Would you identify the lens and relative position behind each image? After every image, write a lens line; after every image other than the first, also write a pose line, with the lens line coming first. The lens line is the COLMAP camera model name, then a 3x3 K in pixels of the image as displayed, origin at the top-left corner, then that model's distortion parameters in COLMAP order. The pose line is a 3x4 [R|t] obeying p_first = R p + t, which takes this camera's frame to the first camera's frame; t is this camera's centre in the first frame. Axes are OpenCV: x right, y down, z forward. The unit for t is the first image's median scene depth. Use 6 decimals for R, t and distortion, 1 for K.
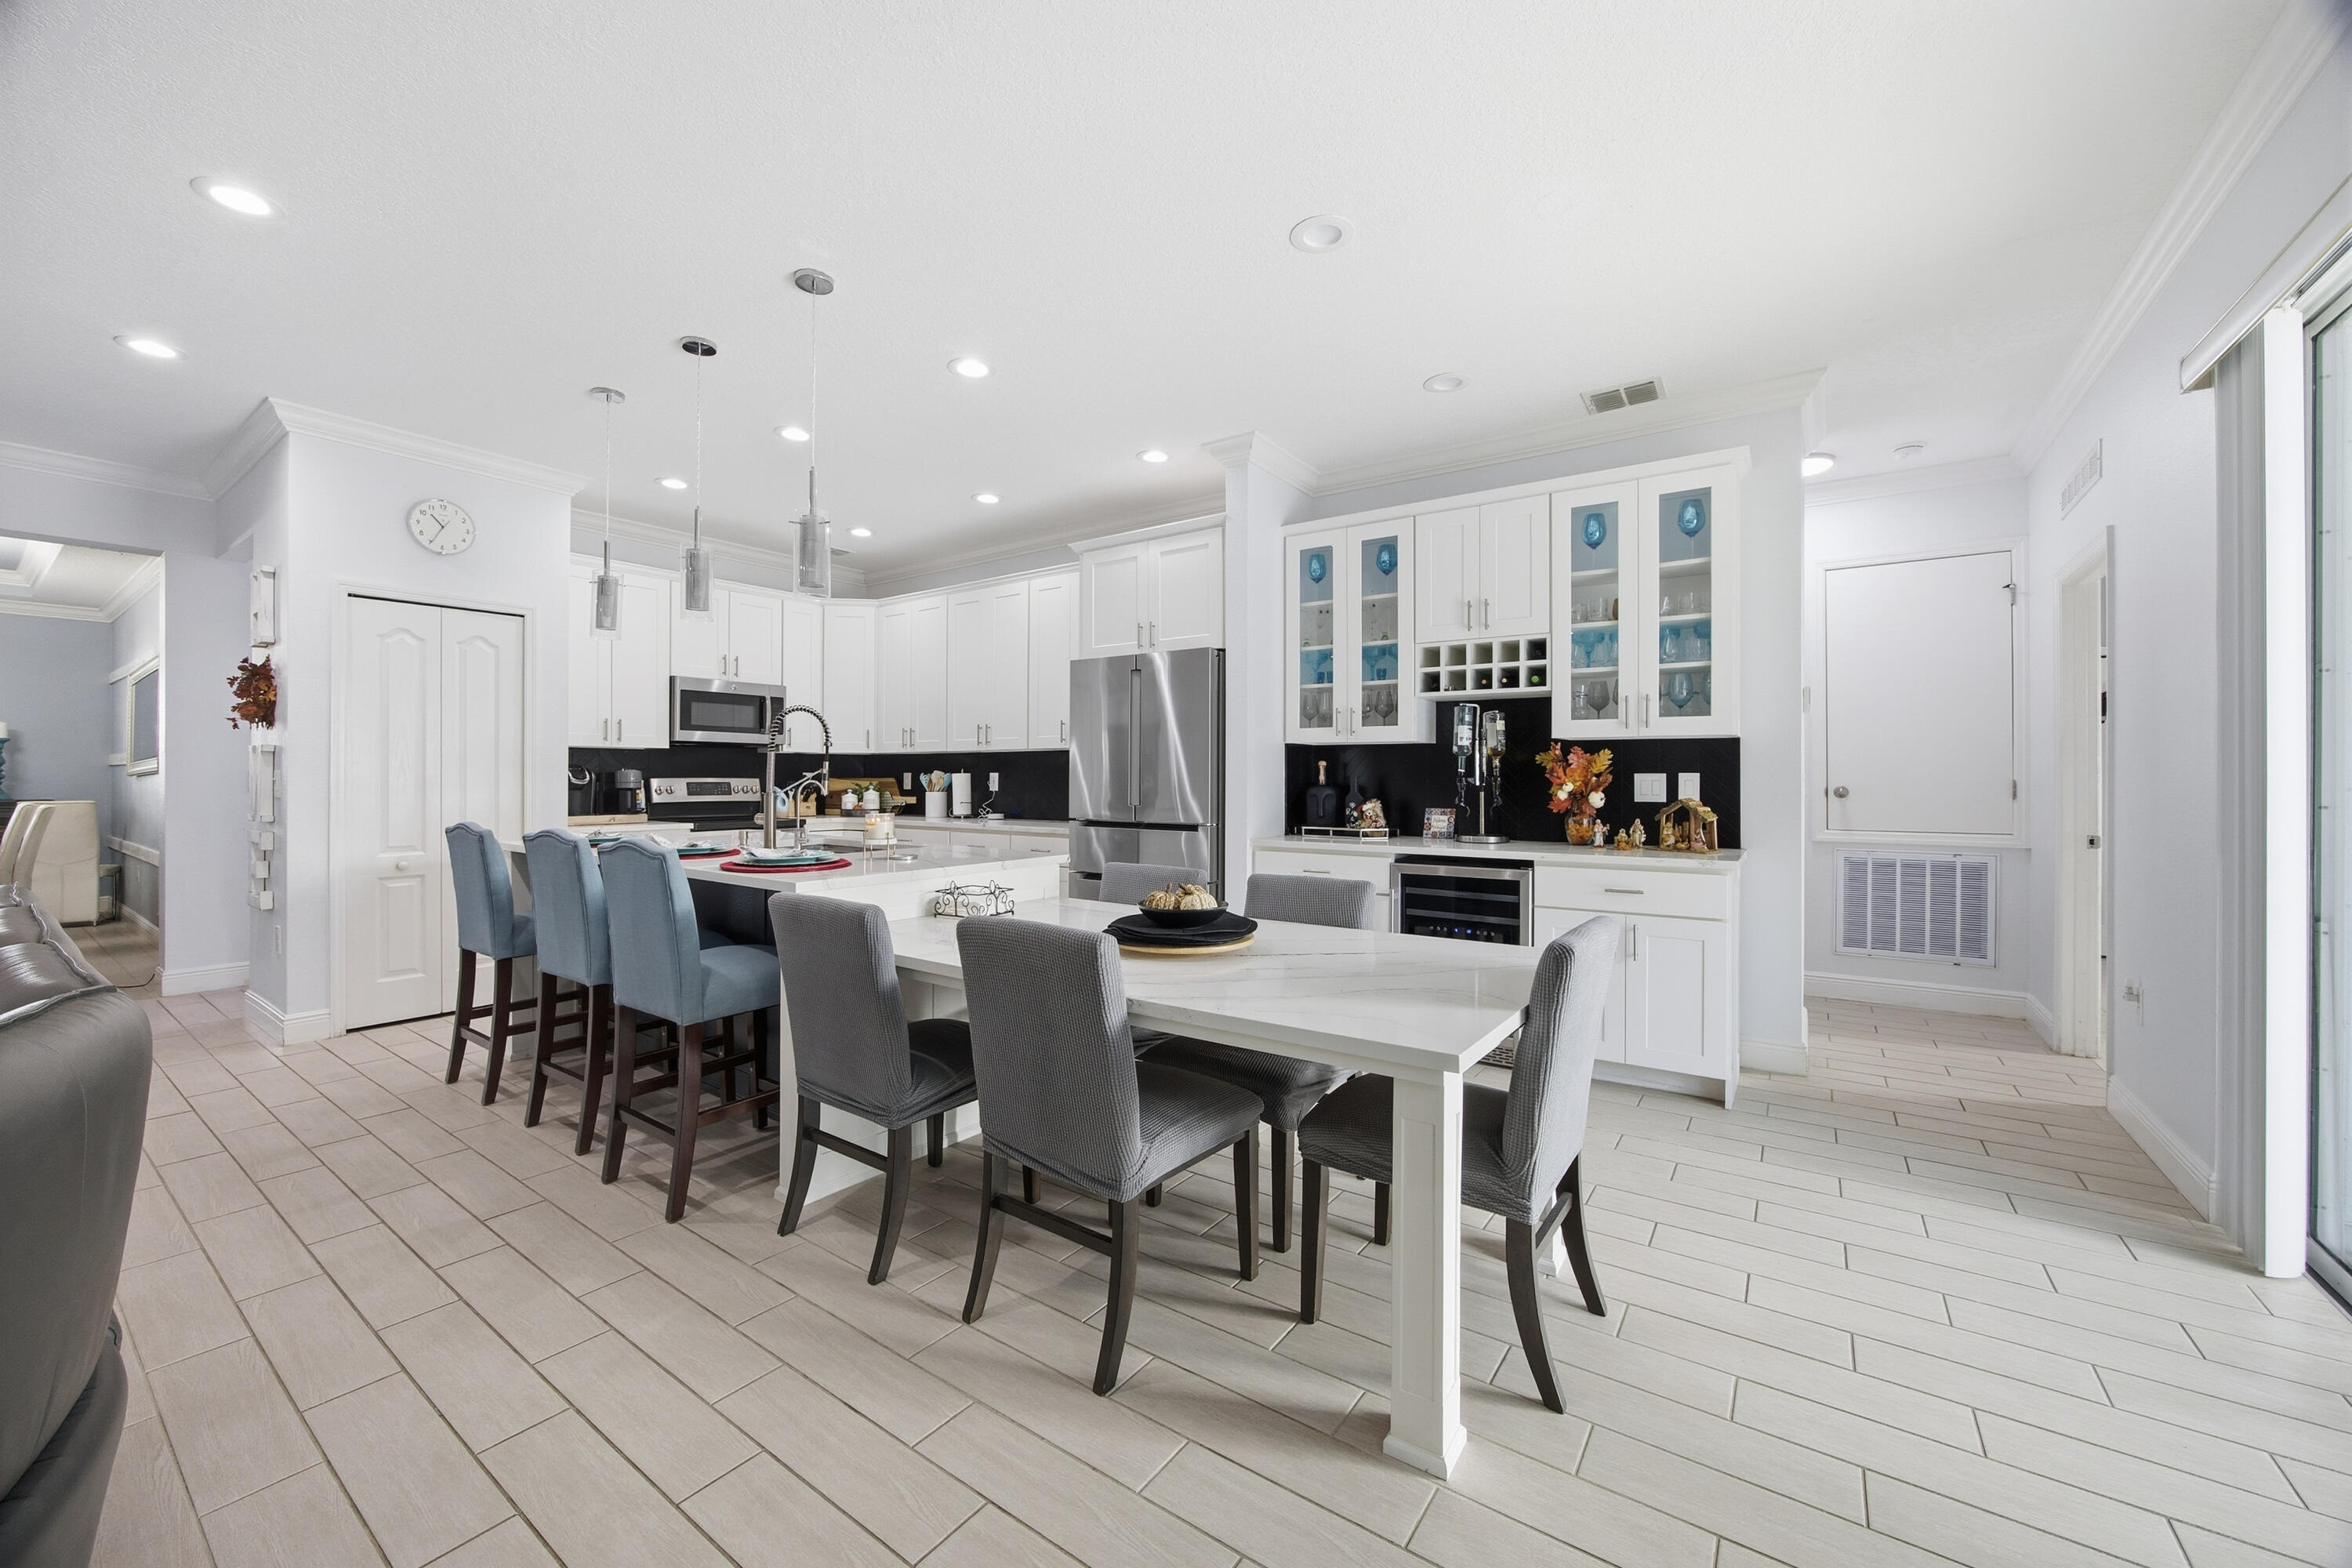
lens RADIAL K [[918.2, 0, 1172.4], [0, 918.2, 762.3], [0, 0, 1]] dist [-0.018585, 0.004617]
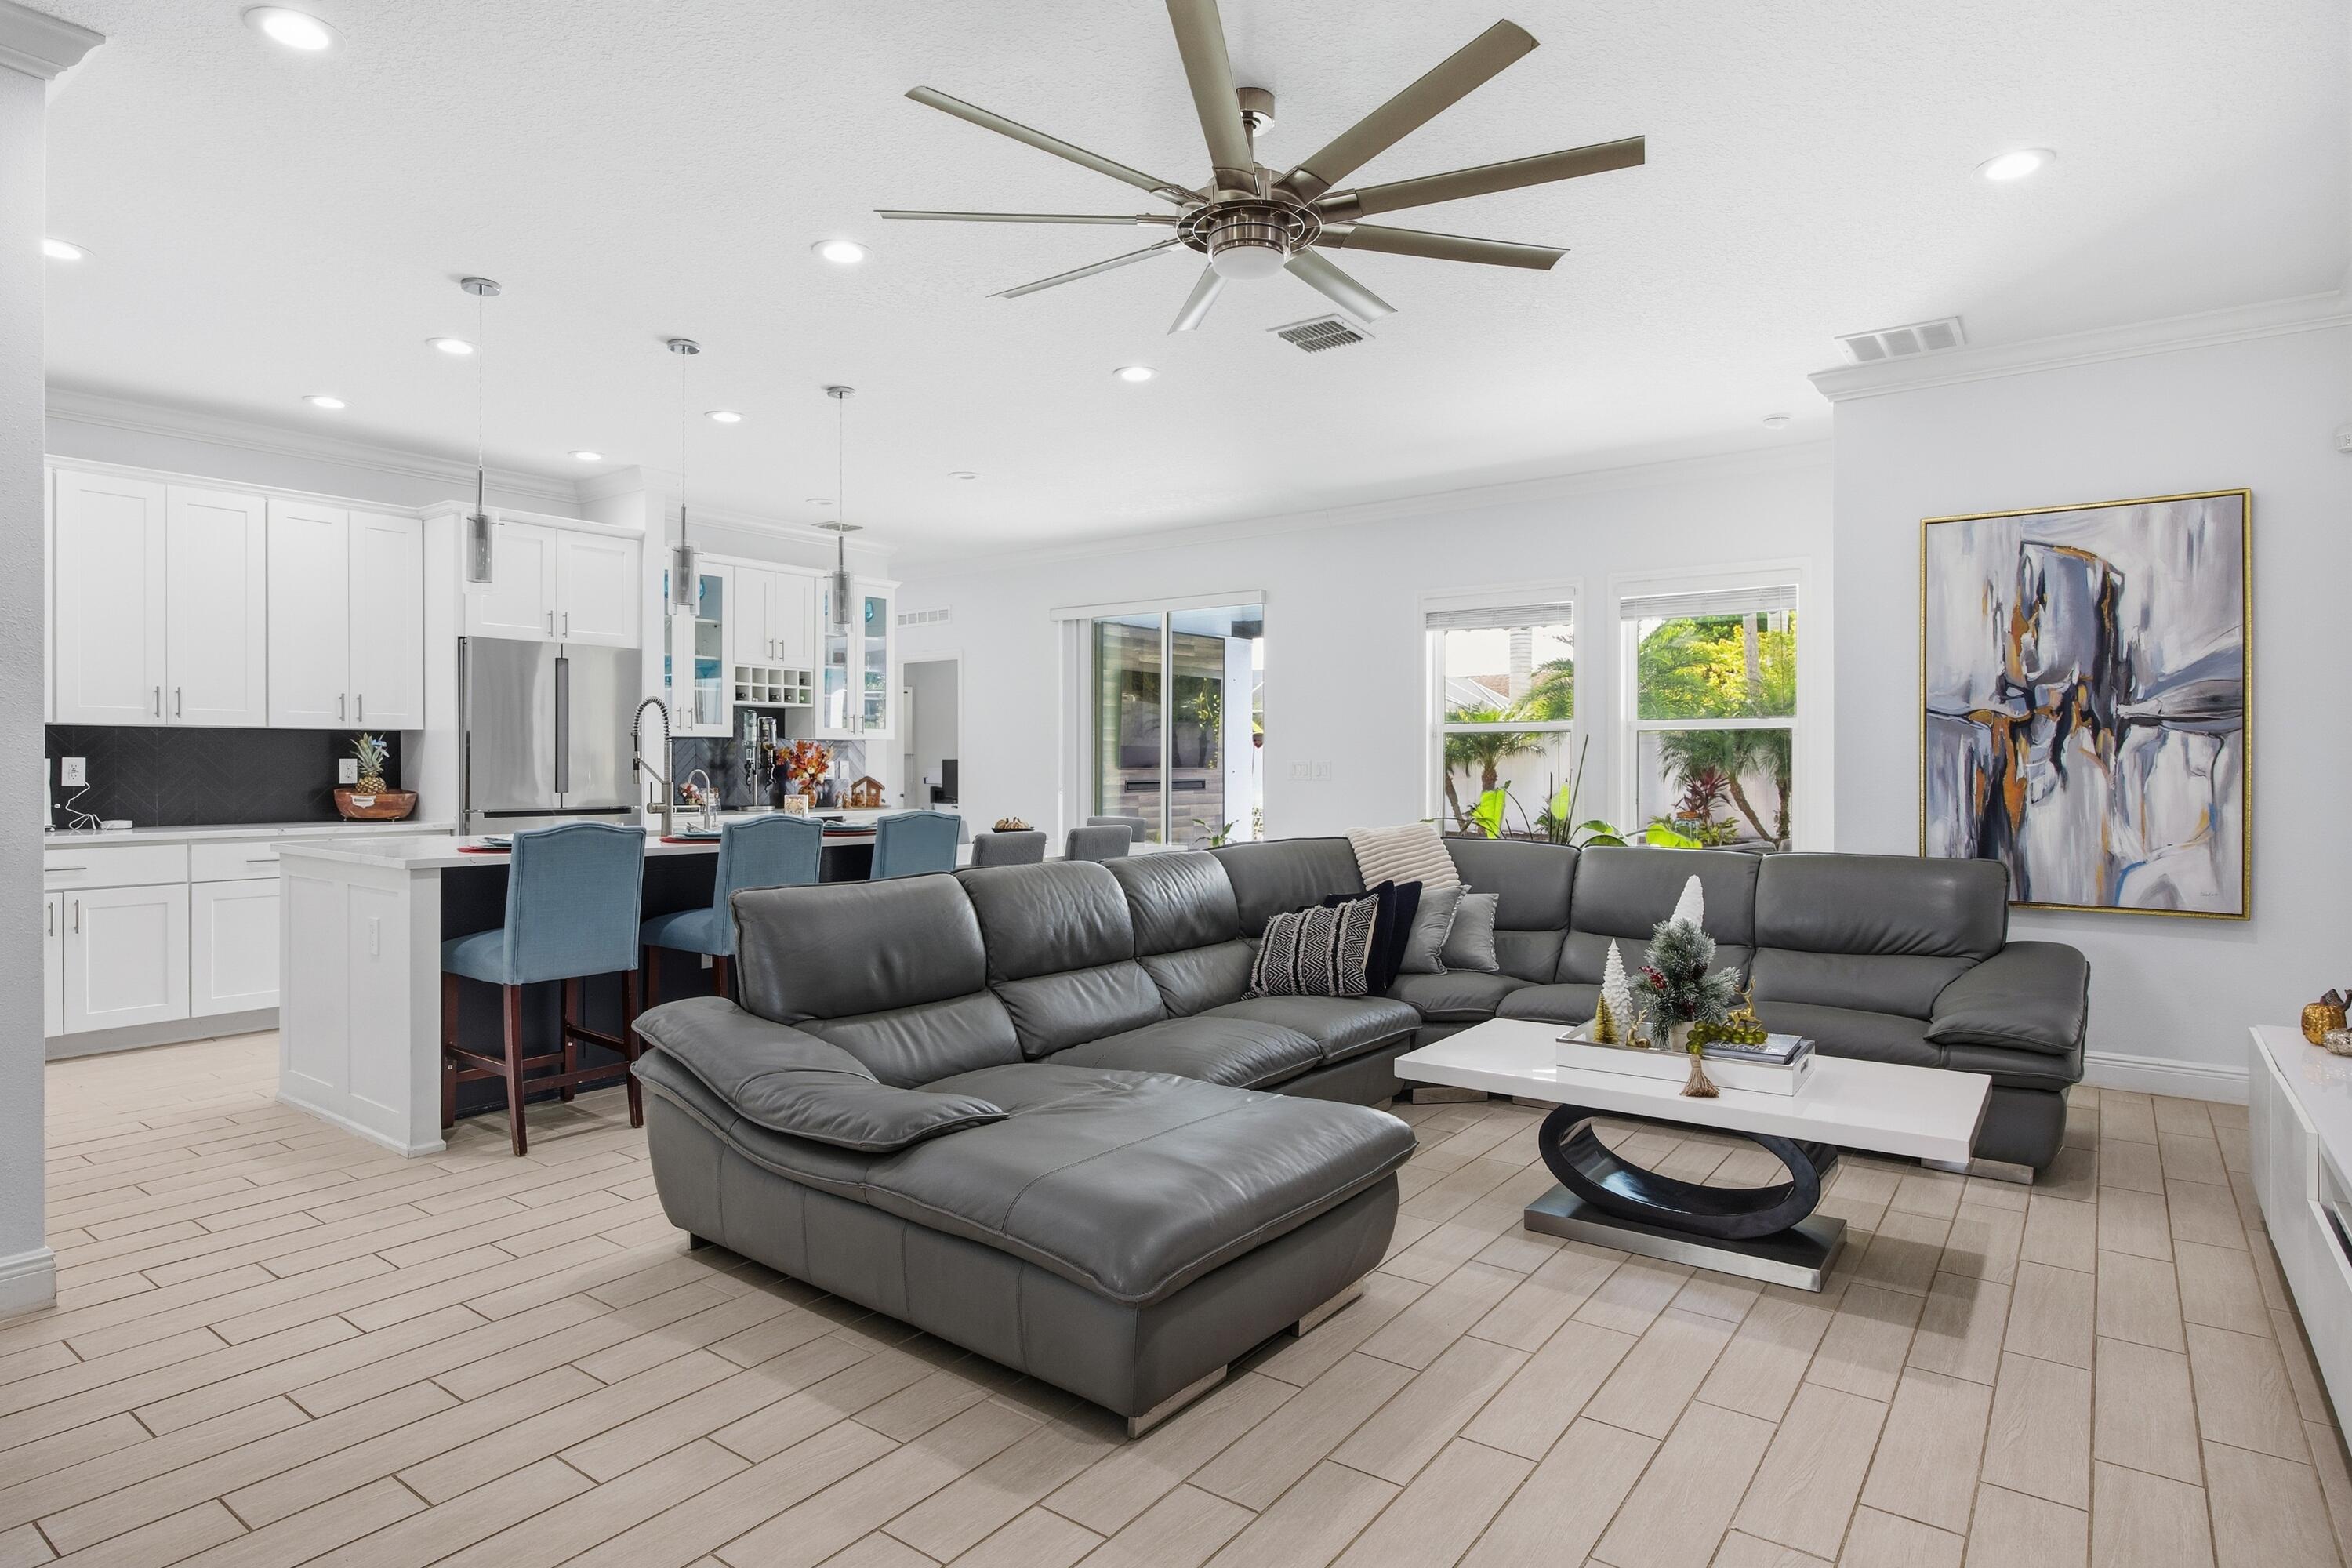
lens RADIAL K [[1276.3, 0, 1161.4], [0, 1276.3, 762.8], [0, 0, 1]] dist [-0.005344, 0.002007]
pose [[0.027370, -0.000625, 0.999625, -1.442043], [-0.017111, 0.999853, 0.001094, 0.001531], [-0.999479, -0.017135, 0.027356, 0.309890]]
